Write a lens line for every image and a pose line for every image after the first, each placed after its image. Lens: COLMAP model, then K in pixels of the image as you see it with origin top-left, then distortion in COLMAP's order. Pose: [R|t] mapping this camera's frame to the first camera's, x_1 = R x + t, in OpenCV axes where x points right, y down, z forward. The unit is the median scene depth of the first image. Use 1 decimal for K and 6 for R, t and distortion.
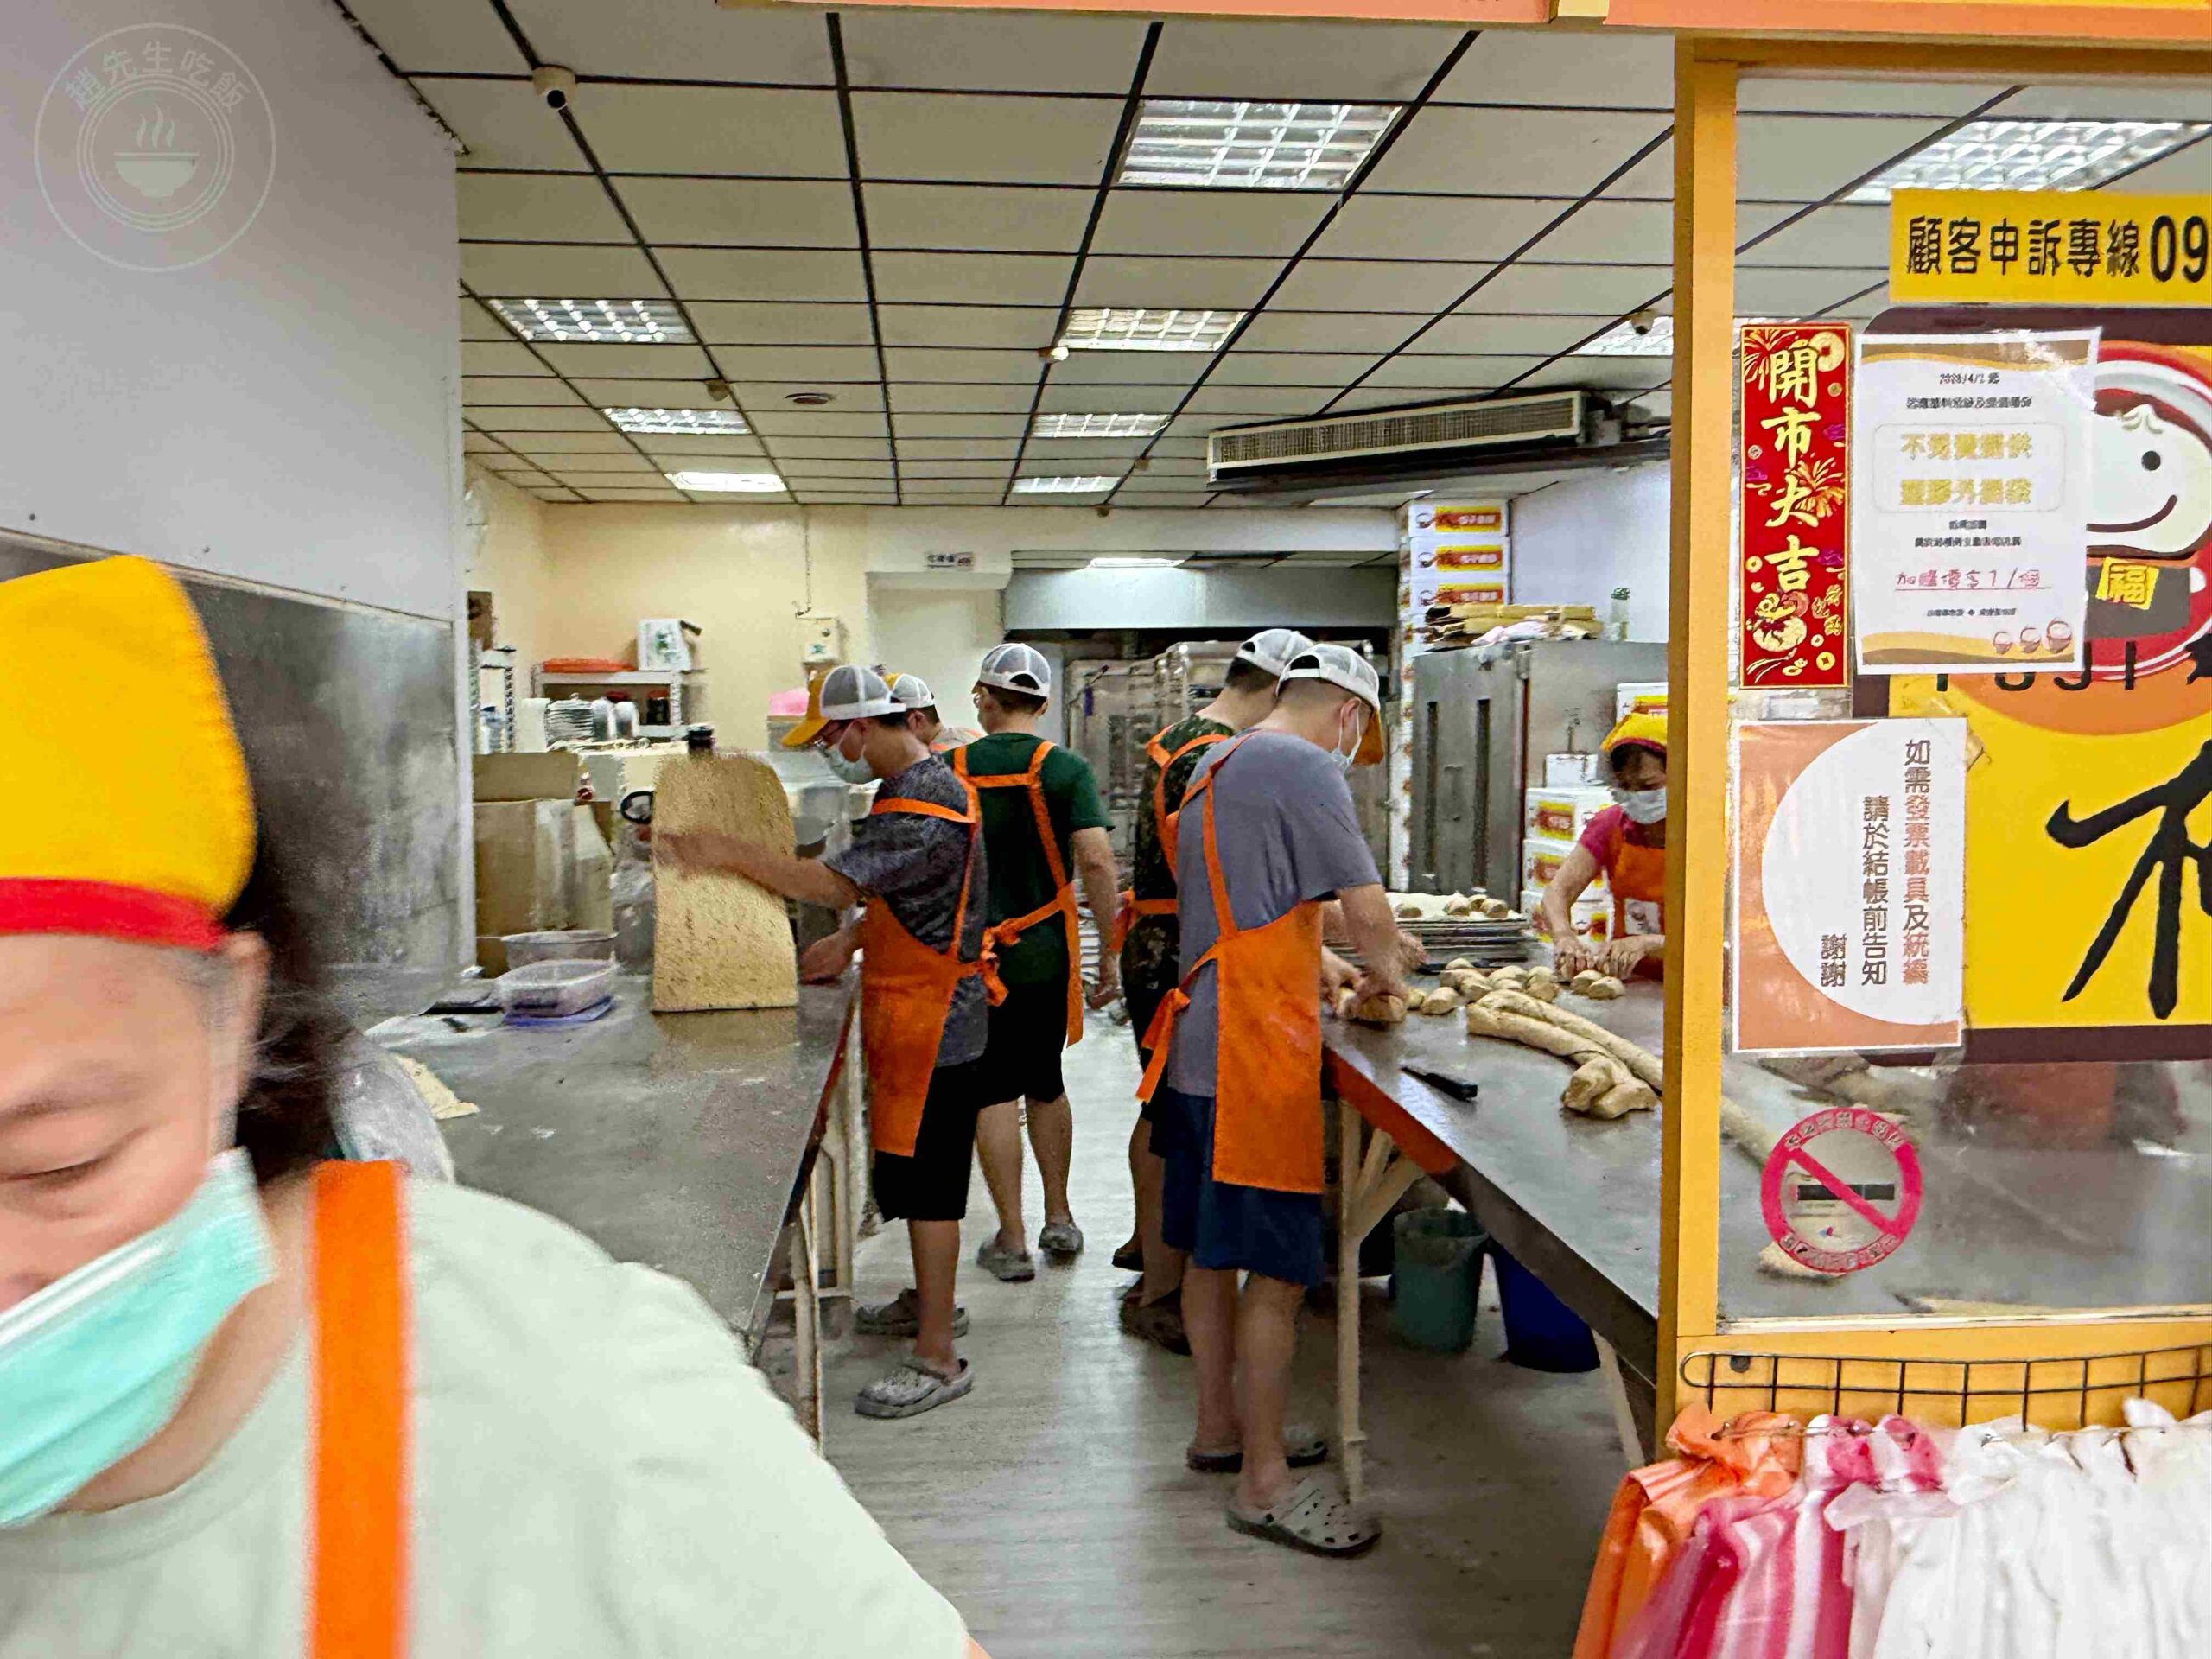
lens RADIAL K [[1706.4, 0, 1059.5], [0, 1706.4, 837.9], [0, 0, 1]] dist [0.029875, -0.033610]
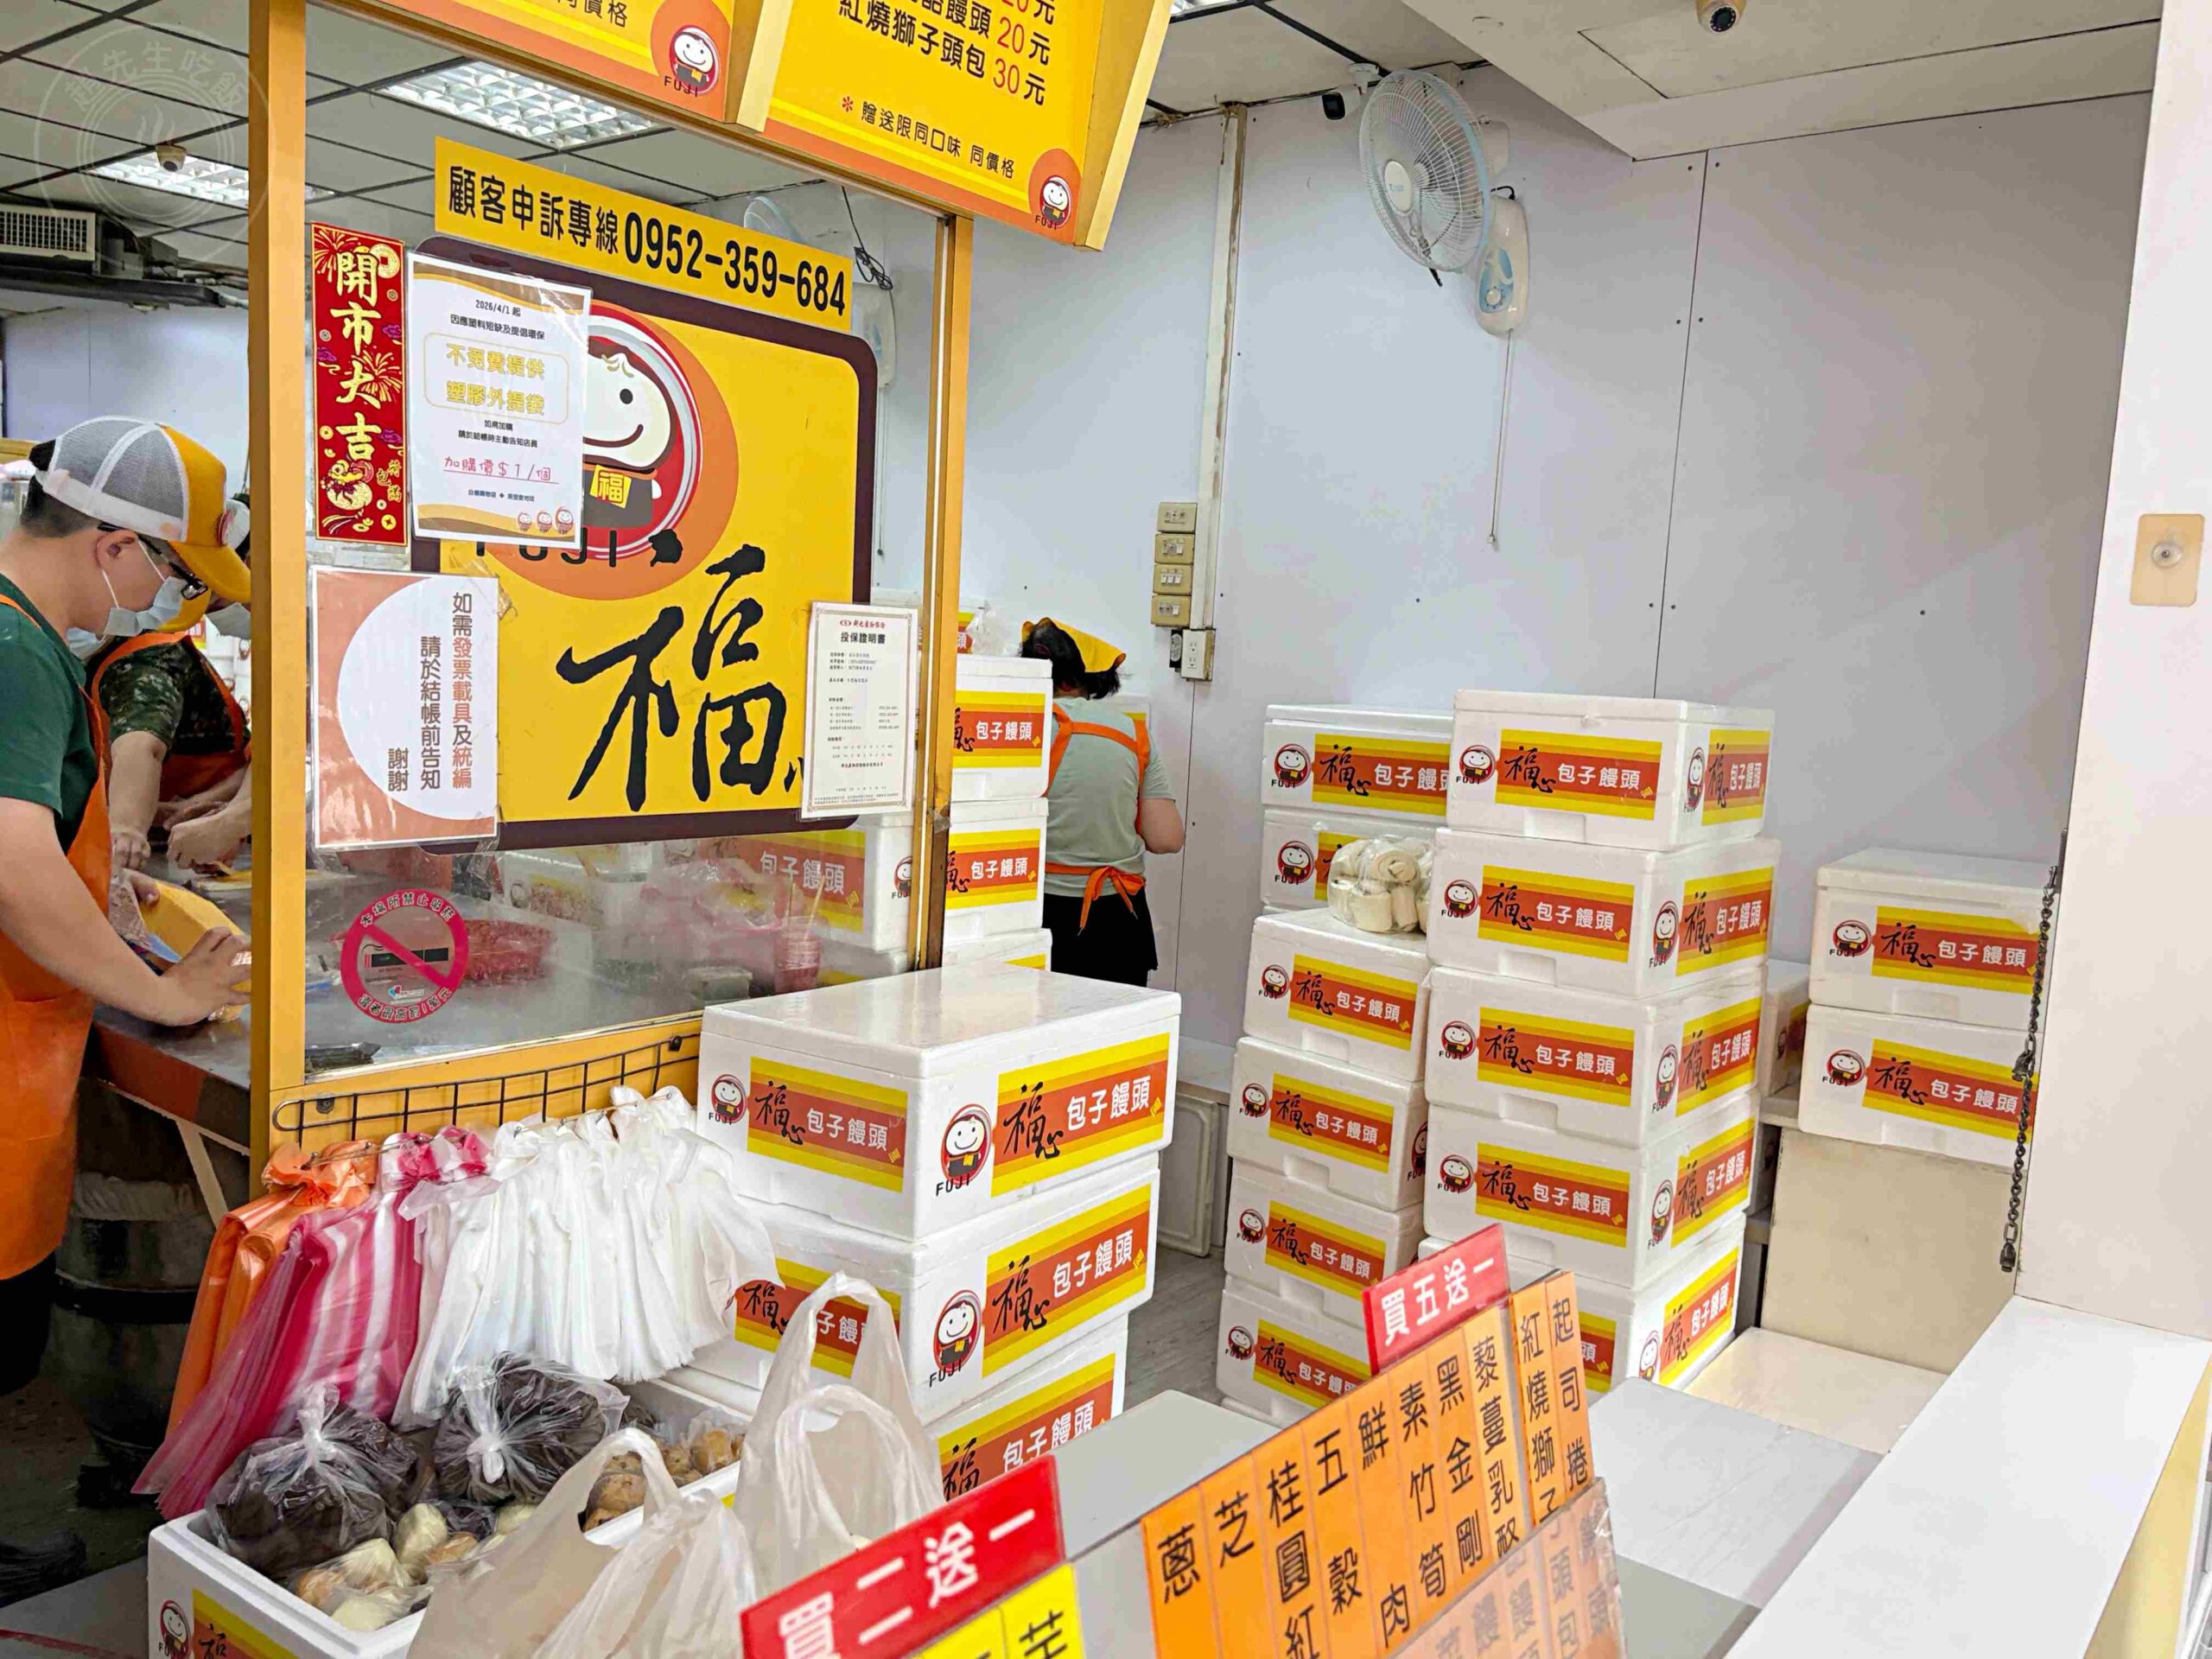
lens RADIAL K [[1706.4, 0, 1135.1], [0, 1706.4, 839.1], [0, 0, 1]] dist [0.029875, -0.033610]
pose [[0.665508, -0.036861, 0.745480, -0.111787], [-0.014882, 0.997926, 0.062628, 0.036091], [-0.746243, -0.052774, 0.663579, -0.205806]]
